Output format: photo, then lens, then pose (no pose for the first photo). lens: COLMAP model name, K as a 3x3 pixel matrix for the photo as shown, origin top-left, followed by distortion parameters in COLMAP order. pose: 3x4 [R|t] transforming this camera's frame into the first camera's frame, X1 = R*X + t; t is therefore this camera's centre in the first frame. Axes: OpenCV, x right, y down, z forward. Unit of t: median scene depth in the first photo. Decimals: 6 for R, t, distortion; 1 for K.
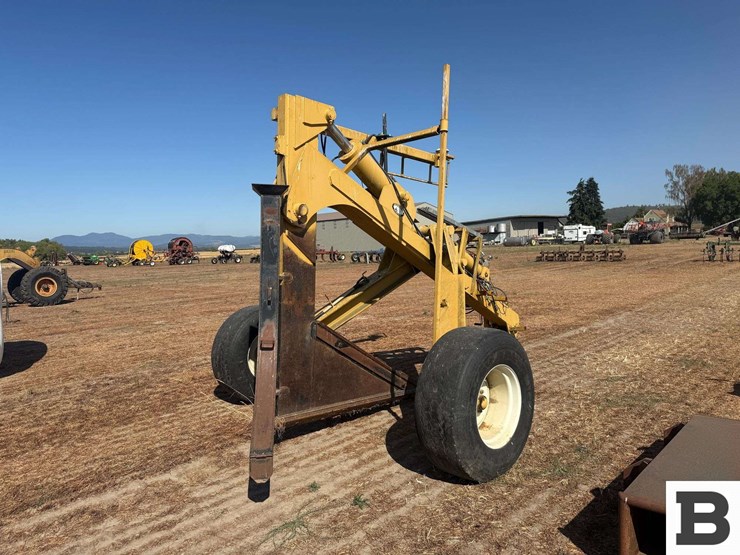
lens RADIAL K [[522.5, 0, 368.8], [0, 522.5, 261.8], [0, 0, 1]] dist [0.106708, -0.206301]
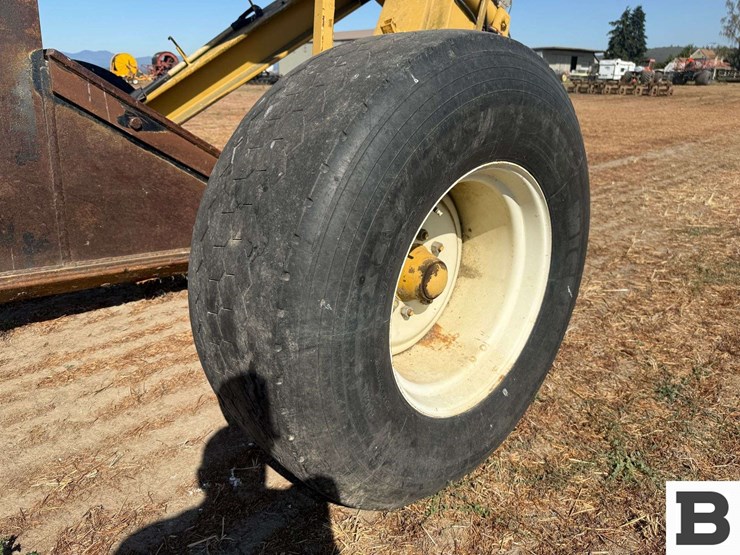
lens RADIAL K [[536.9, 0, 387.5], [0, 536.9, 274.2], [0, 0, 1]] dist [-0.002859, 0.003140]
pose [[0.998637, 0.046852, 0.023022, 0.065539], [-0.051691, 0.949065, 0.310811, 0.058644], [-0.007288, -0.311578, 0.950193, 0.248989]]
